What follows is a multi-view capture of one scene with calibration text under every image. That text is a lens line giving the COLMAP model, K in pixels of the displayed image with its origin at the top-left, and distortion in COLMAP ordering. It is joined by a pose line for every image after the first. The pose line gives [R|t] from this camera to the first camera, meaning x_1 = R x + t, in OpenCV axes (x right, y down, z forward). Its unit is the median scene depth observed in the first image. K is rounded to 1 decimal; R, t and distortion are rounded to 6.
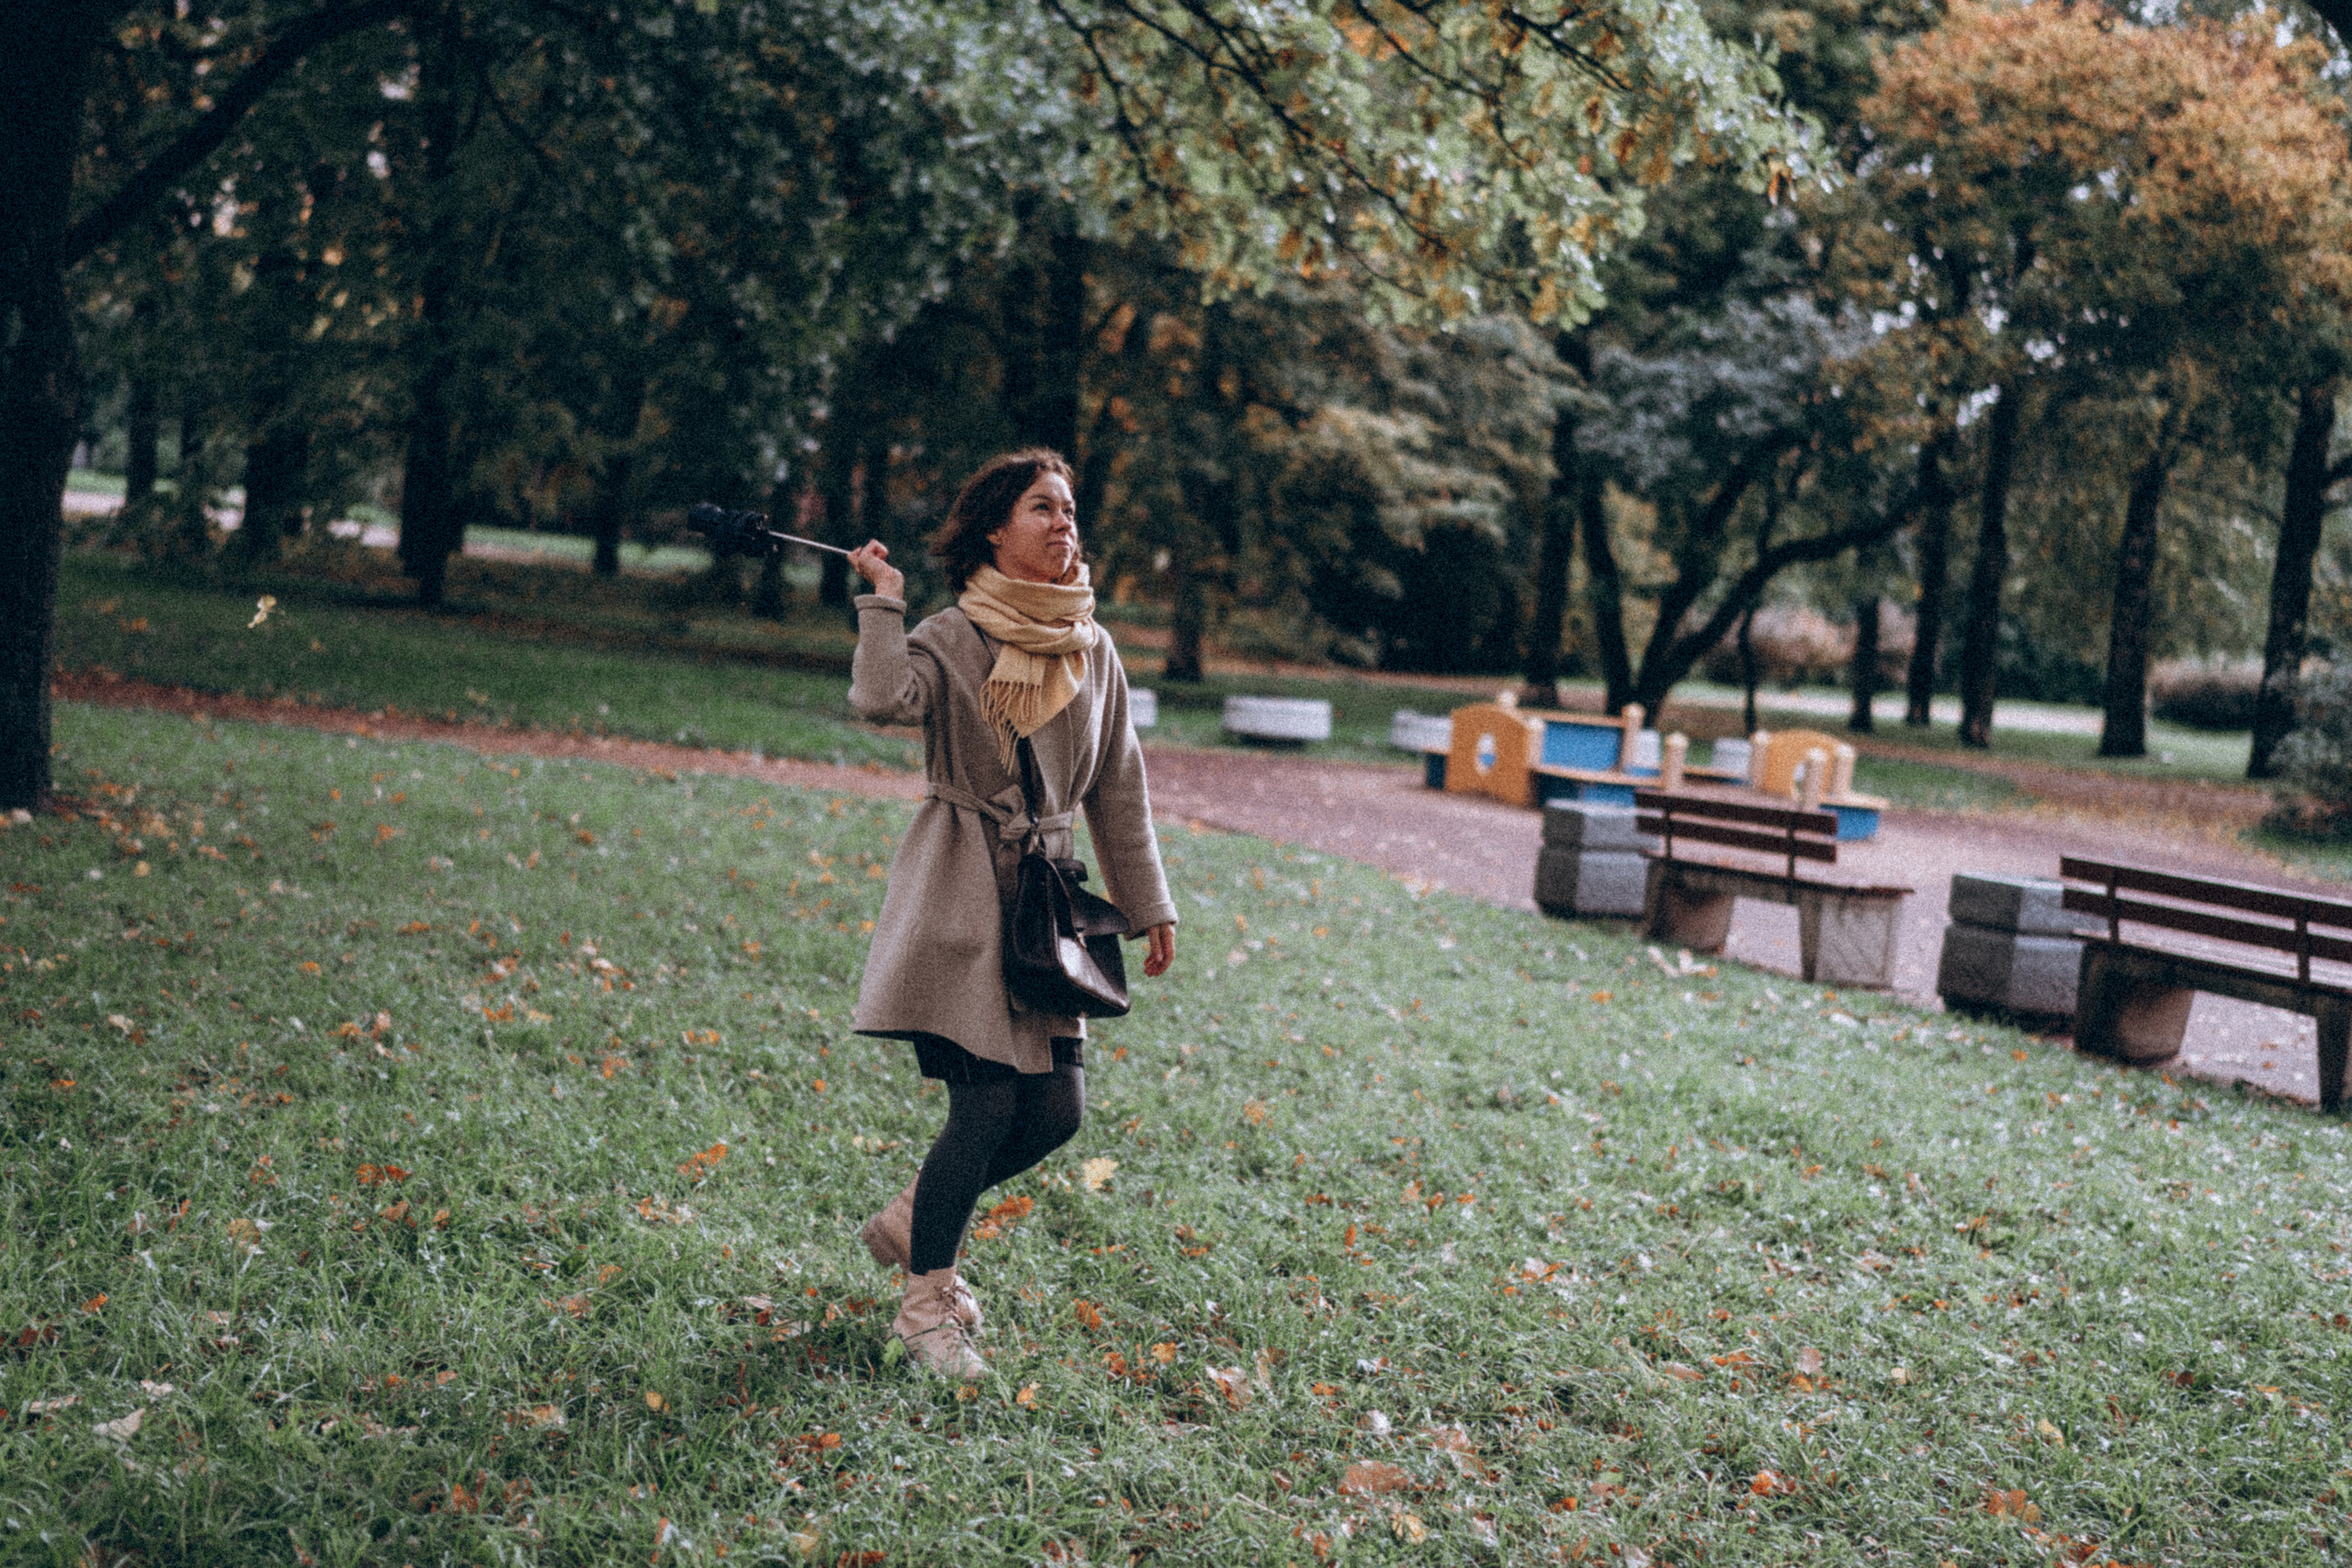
lens RADIAL K [[3719.7, 0, 1176.0], [0, 3719.7, 784.0], [0, 0, 1]] dist [0.593531, -0.013376]
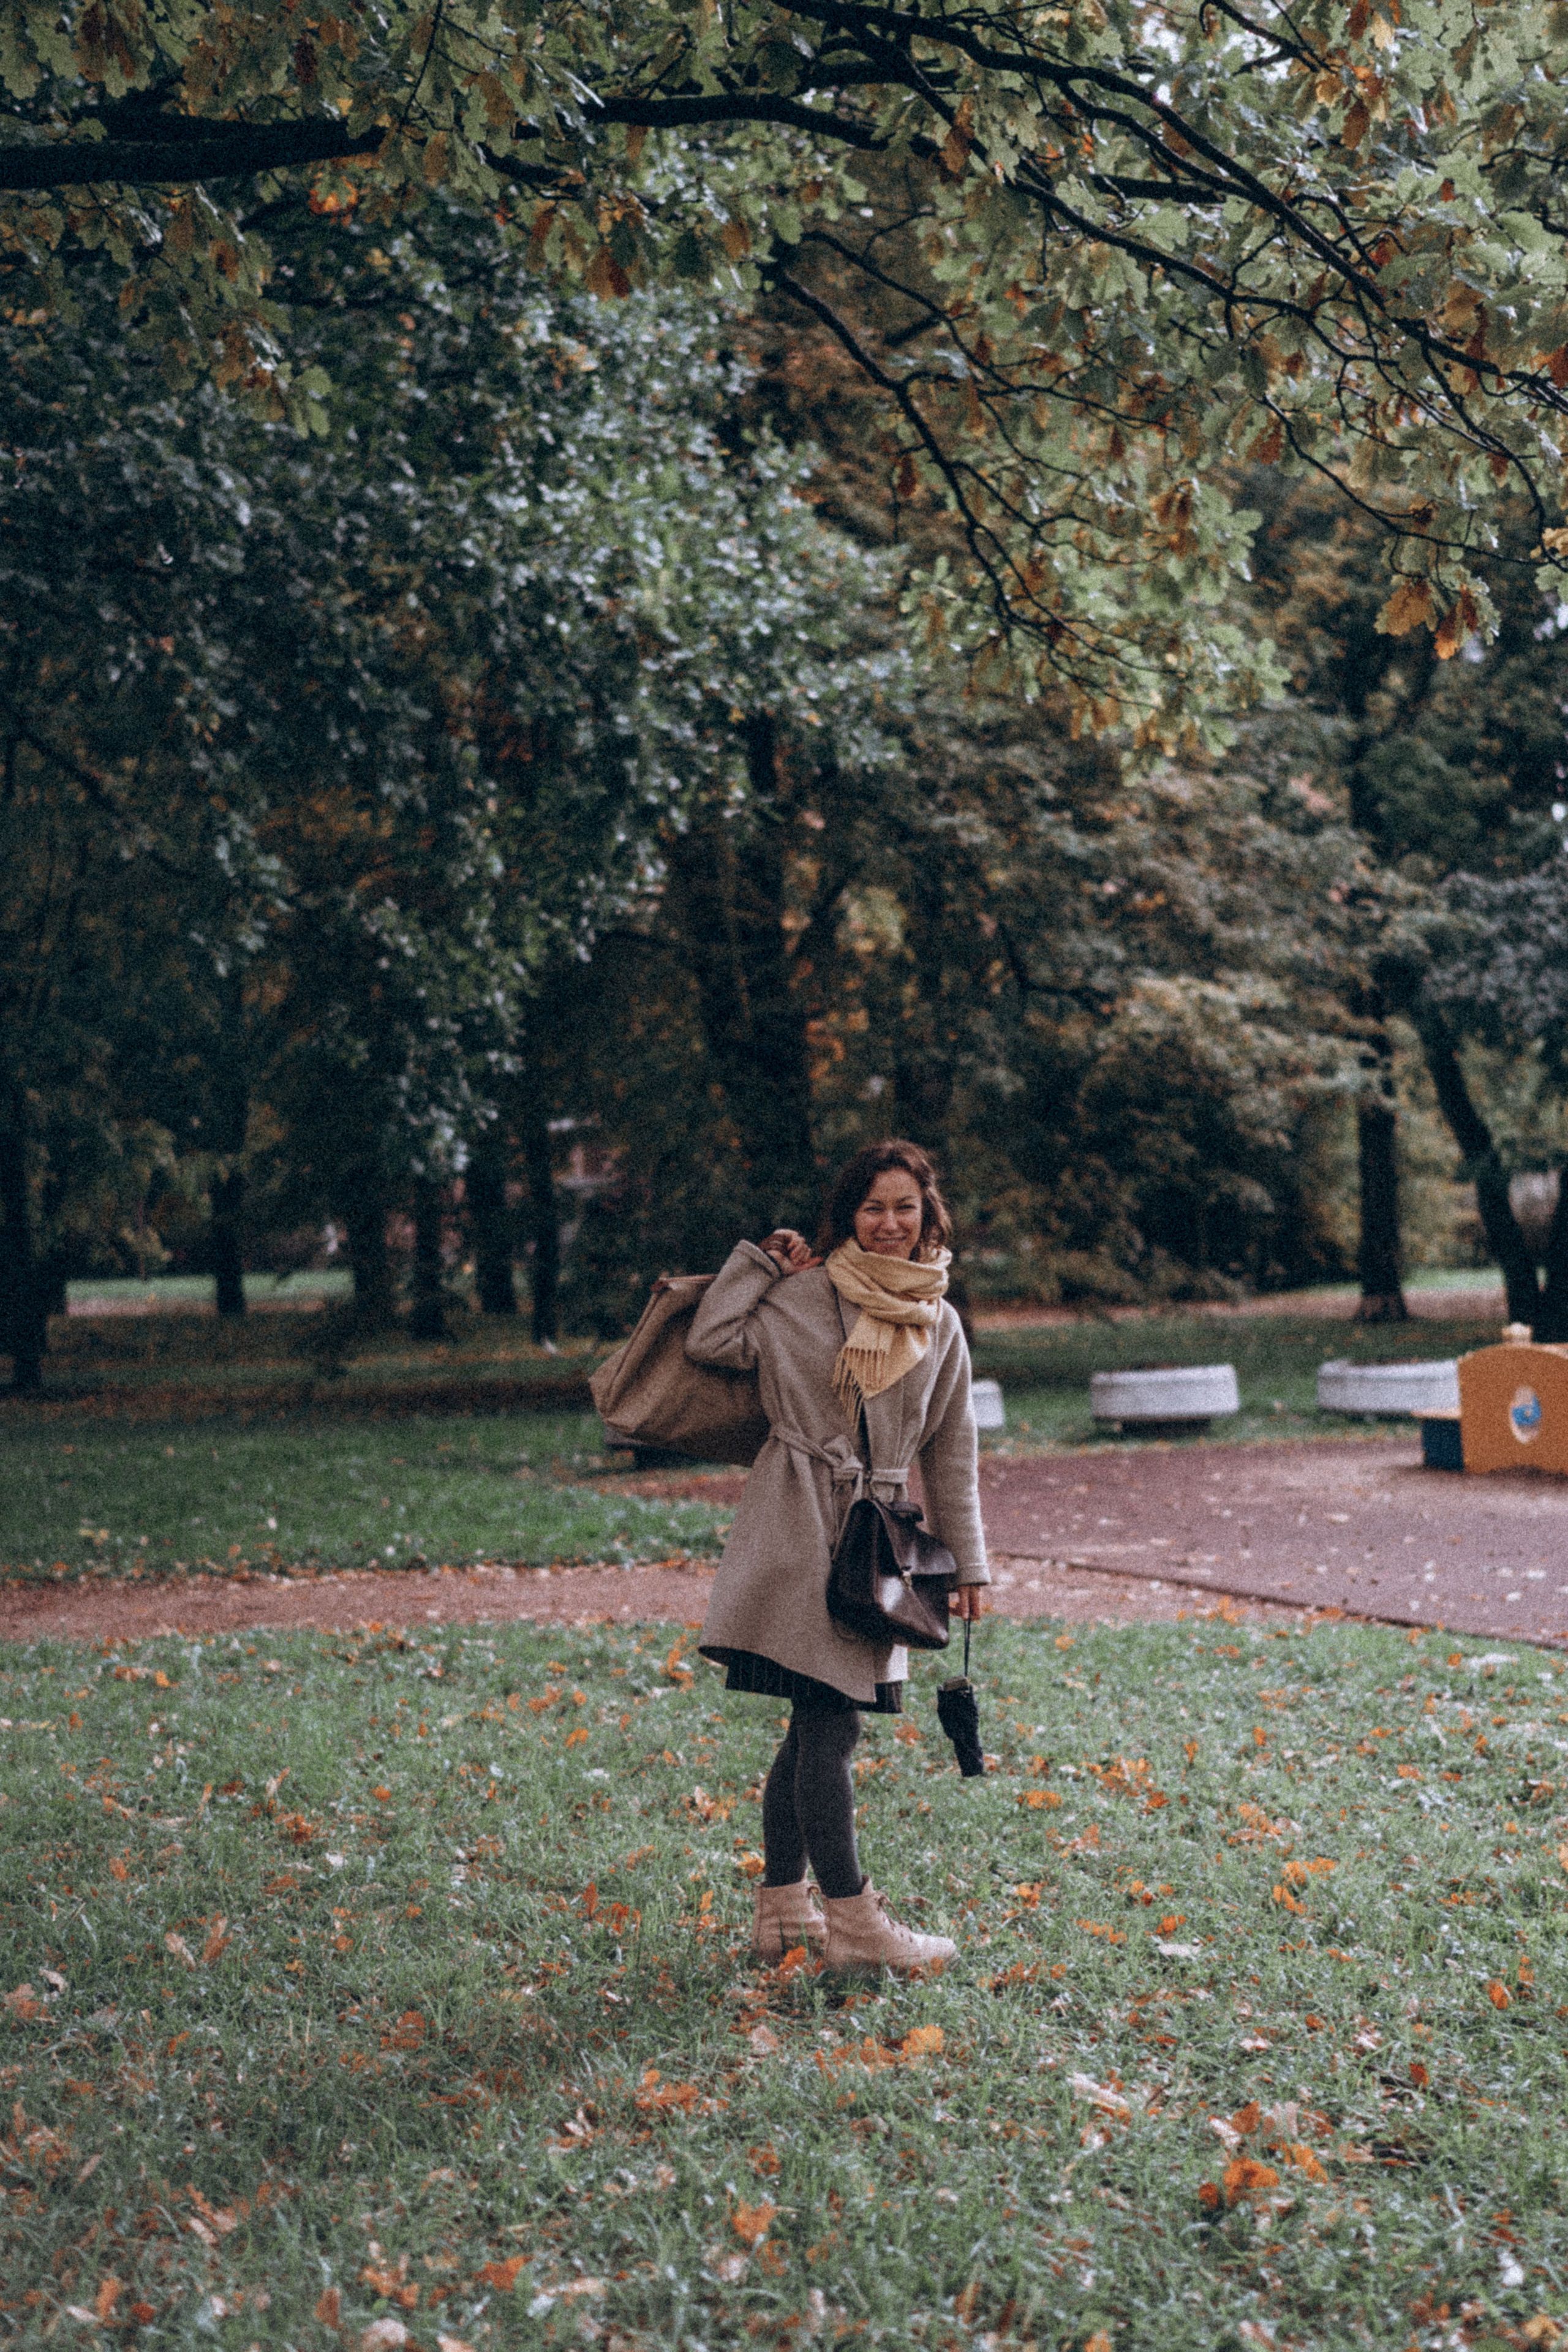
lens RADIAL K [[3720.1, 0, 777.6], [0, 3720.1, 1363.4], [0, 0, 1]] dist [0.593531, -0.013376]
pose [[0.991163, -0.132508, -0.006114, -0.045854], [0.132359, 0.990991, -0.020467, -0.020087], [0.008771, 0.019477, 0.999772, 0.273973]]
